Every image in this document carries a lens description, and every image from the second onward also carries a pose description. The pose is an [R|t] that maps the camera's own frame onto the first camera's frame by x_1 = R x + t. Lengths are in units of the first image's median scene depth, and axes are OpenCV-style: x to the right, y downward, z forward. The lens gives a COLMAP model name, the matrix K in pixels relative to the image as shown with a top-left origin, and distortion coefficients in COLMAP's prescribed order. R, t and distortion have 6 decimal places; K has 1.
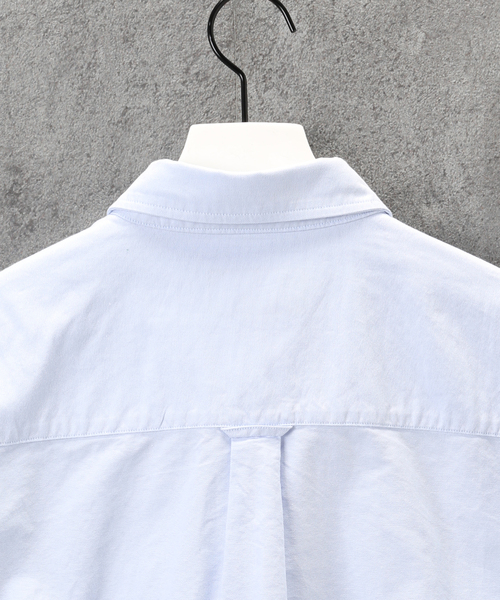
lens RADIAL K [[2188.6, 0, 240.4], [0, 2188.6, 299.1], [0, 0, 1]] dist [0.247867, 0.000000]
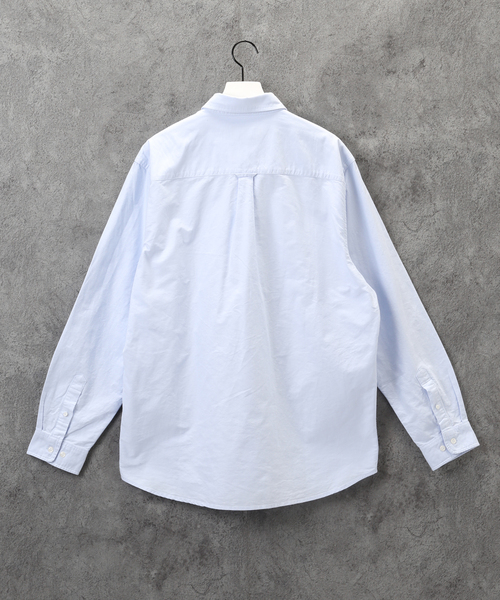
lens RADIAL K [[2188.6, 0, 249.7], [0, 2188.6, 304.1], [0, 0, 1]] dist [0.247867, 0.000000]
pose [[0.999259, 0.003294, 0.038359, -0.113546], [-0.007570, 0.993692, 0.111889, -0.117345], [-0.037748, -0.112097, 0.992980, -2.319961]]
